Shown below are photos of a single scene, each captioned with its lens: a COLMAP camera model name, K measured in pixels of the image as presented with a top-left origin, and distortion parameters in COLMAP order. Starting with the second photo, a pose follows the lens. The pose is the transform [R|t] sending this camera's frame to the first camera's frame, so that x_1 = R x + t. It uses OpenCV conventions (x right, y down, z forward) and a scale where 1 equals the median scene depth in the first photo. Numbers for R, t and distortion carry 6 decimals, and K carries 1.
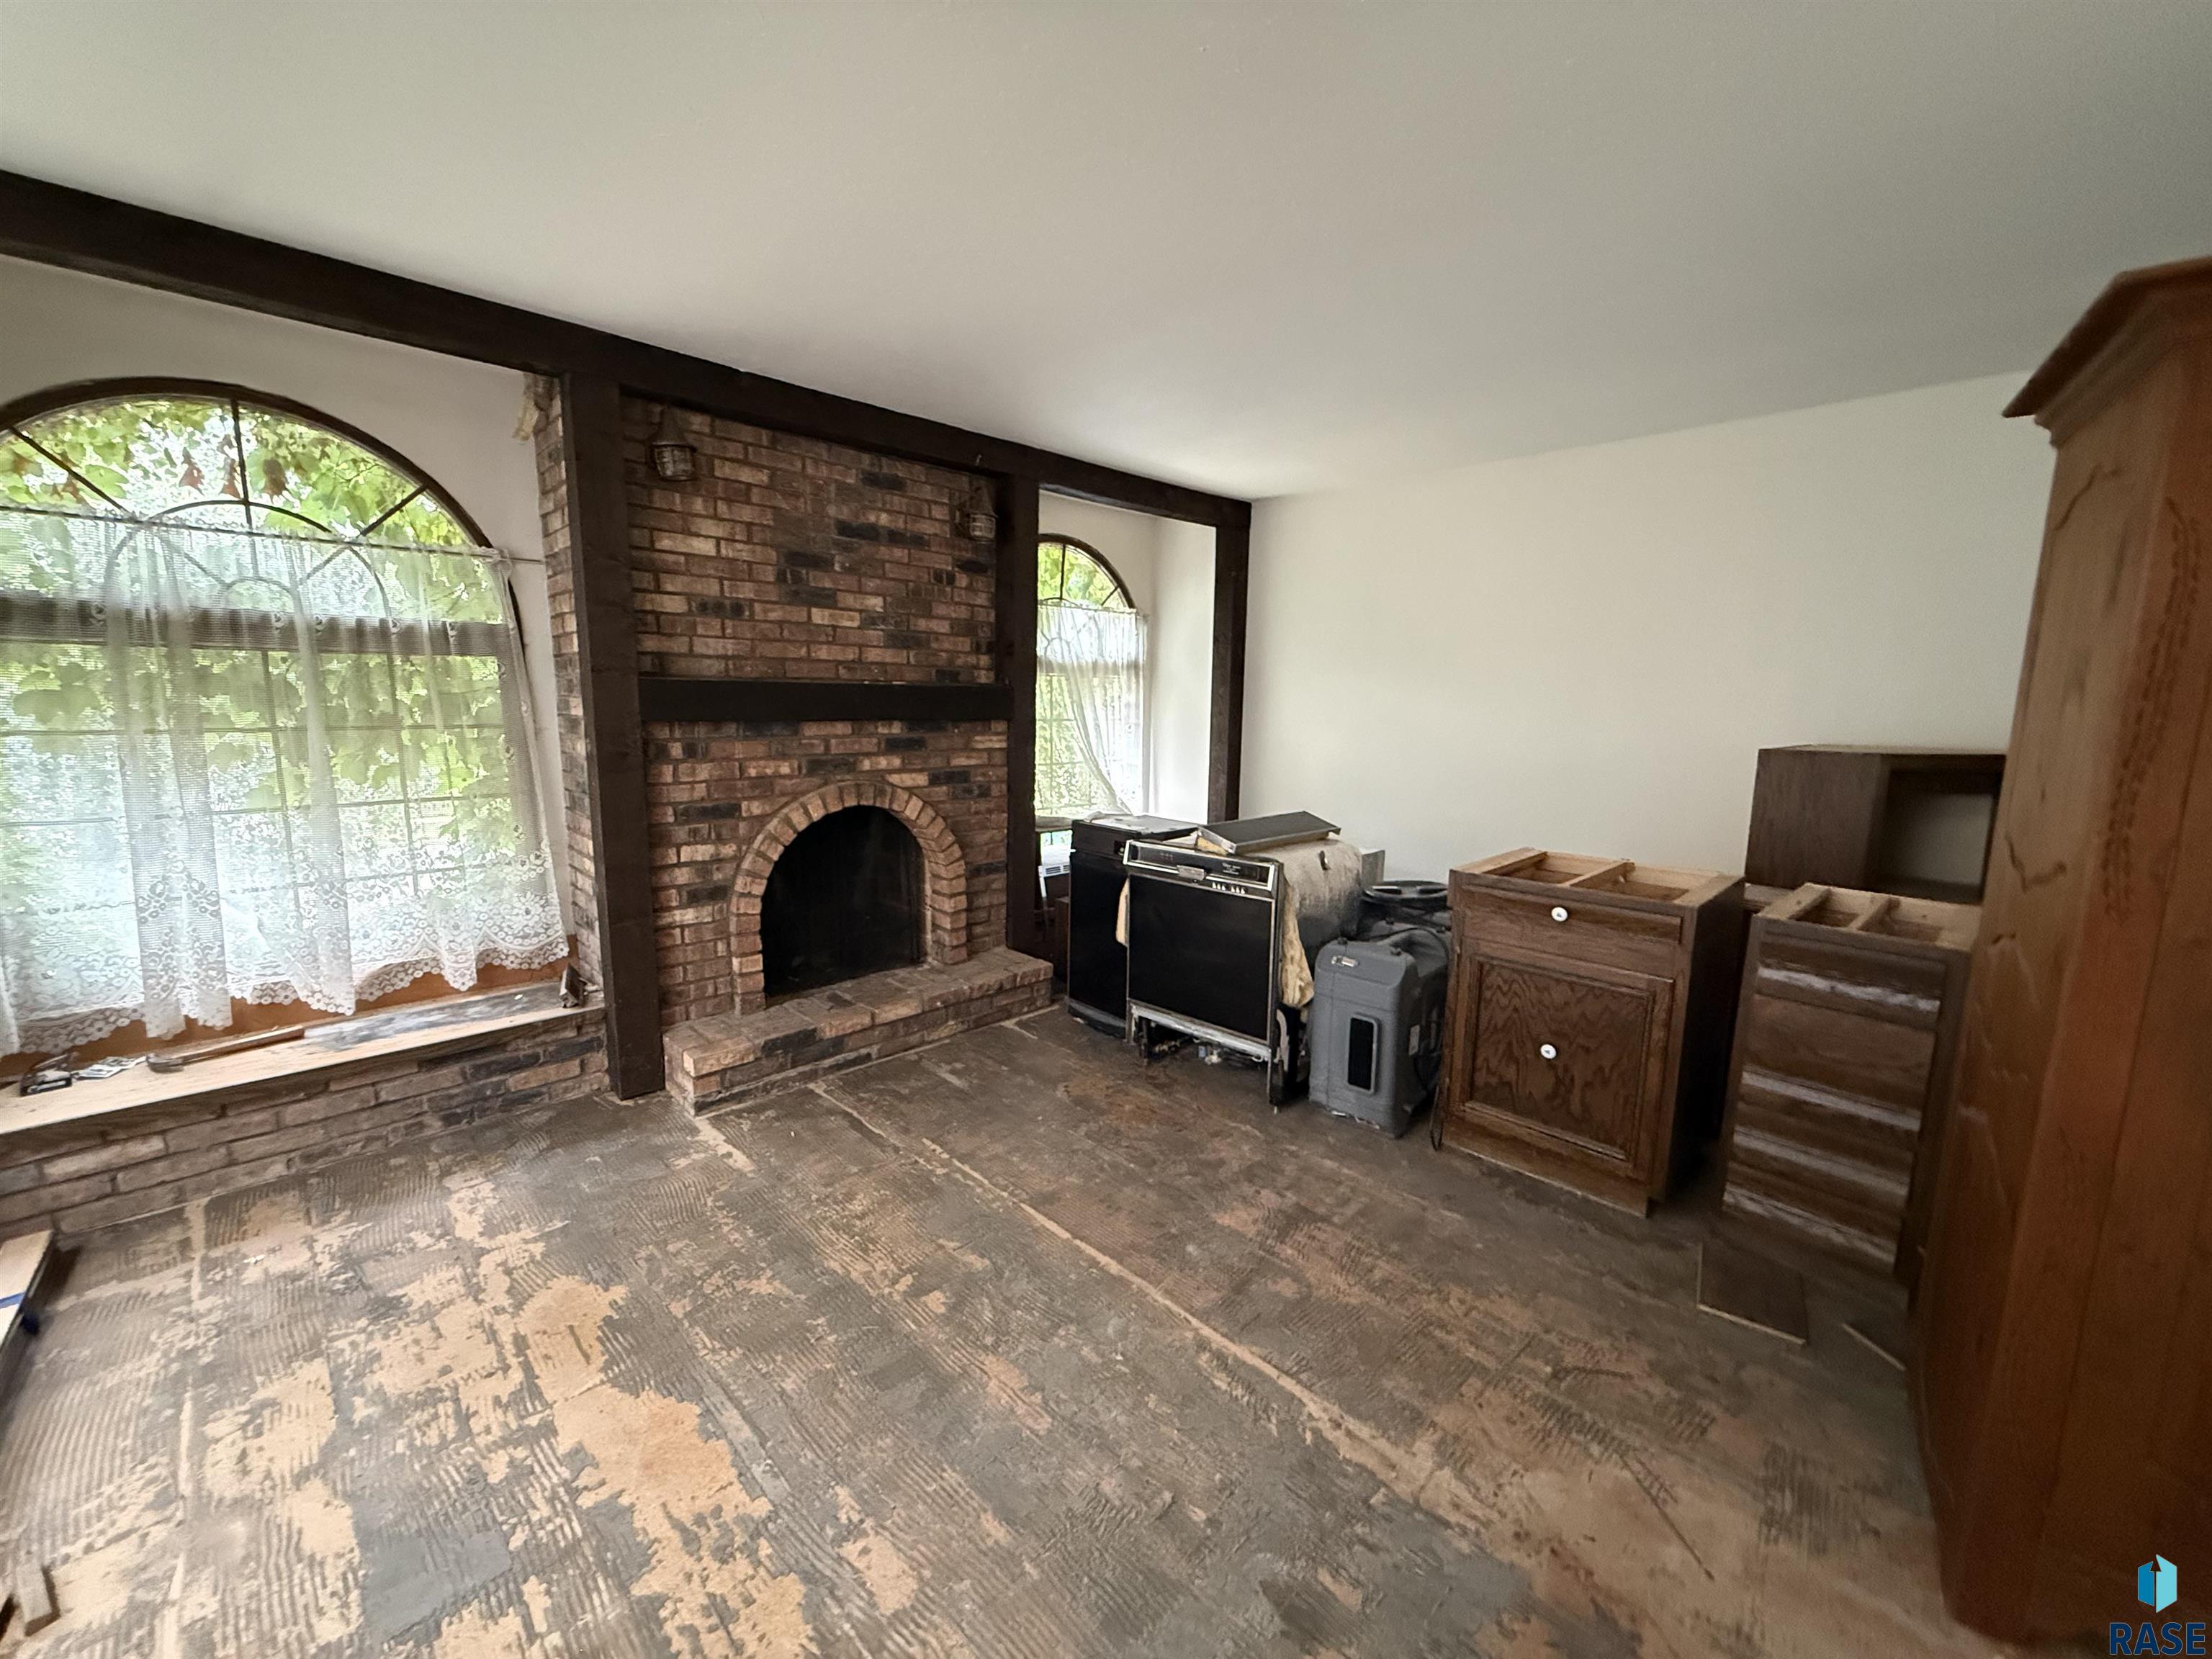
lens RADIAL K [[878.9, 0, 1099.5], [0, 878.9, 829.4], [0, 0, 1]] dist [-0.001070, 0.000537]
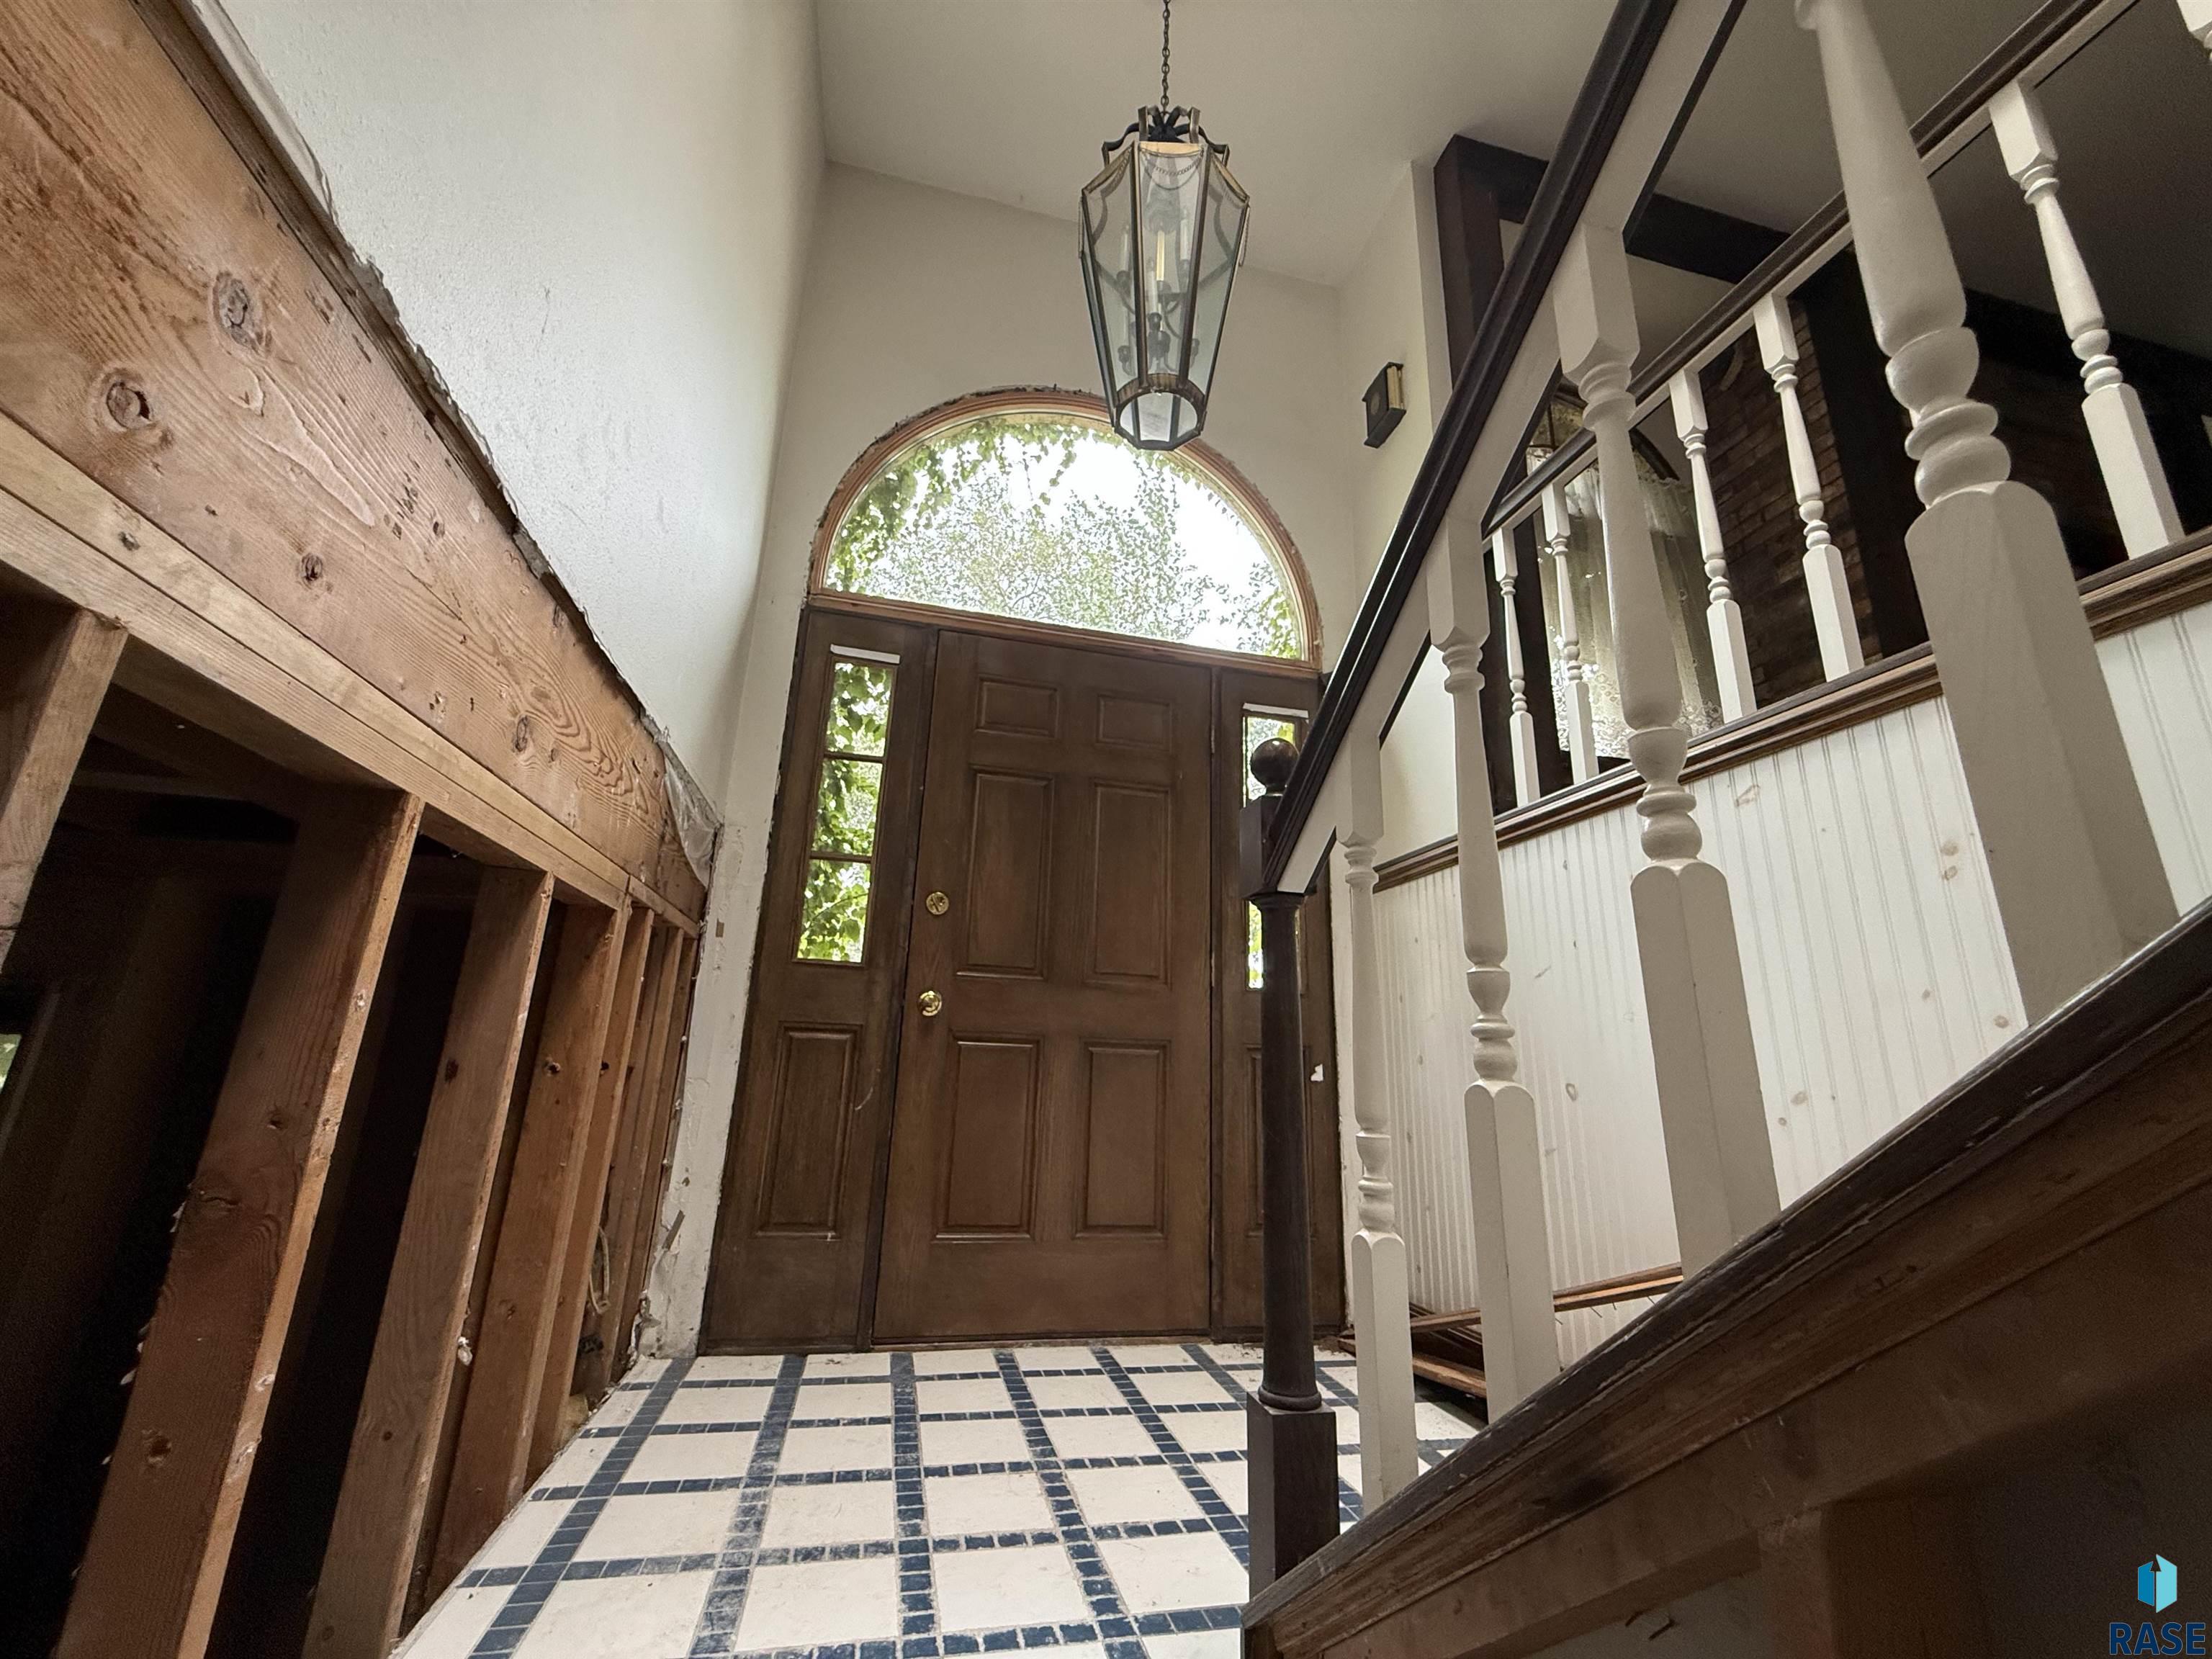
lens RADIAL K [[878.9, 0, 1099.5], [0, 878.9, 829.4], [0, 0, 1]] dist [-0.001070, 0.000537]
pose [[0.858767, -0.119901, -0.498140, -0.781467], [-0.102027, 0.912745, -0.395585, 0.635780], [0.502106, 0.390539, 0.771602, -0.146035]]
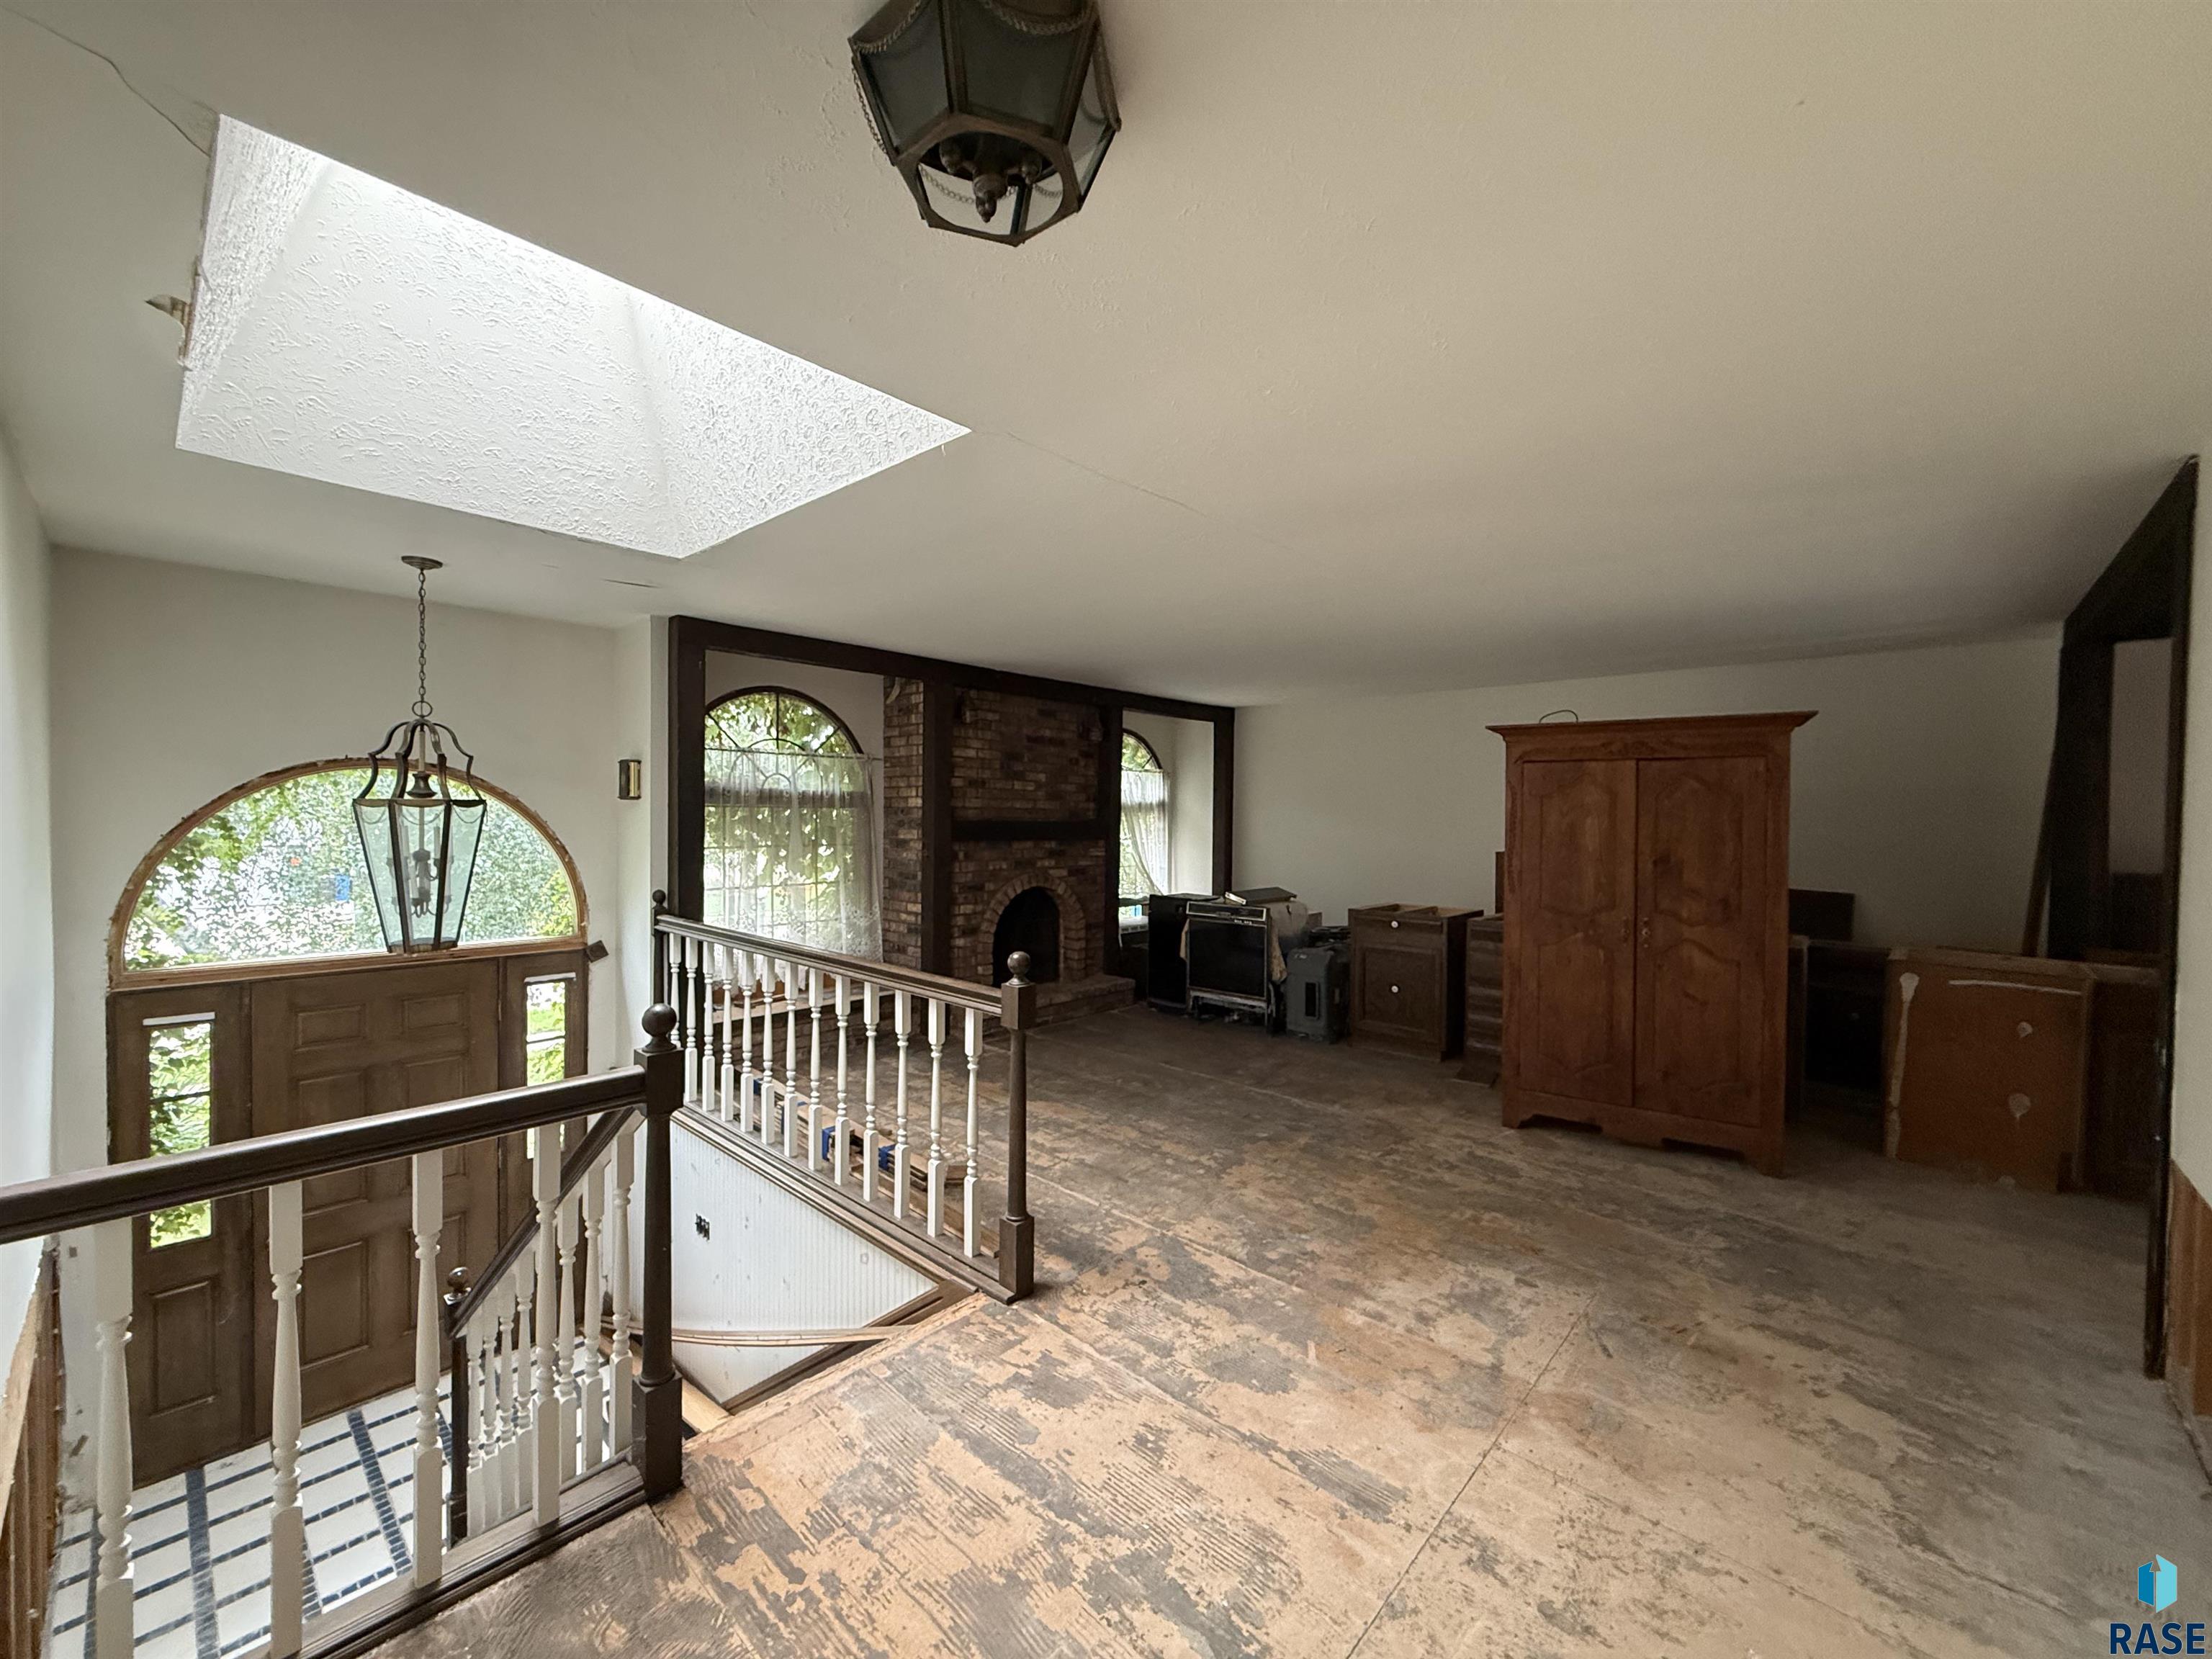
lens RADIAL K [[878.9, 0, 1099.5], [0, 878.9, 829.4], [0, 0, 1]] dist [-0.001070, 0.000537]
pose [[0.998622, -0.004156, 0.052308, -0.250967], [0.011147, 0.990909, -0.134074, 0.107914], [-0.051275, 0.134472, 0.989590, -0.881448]]
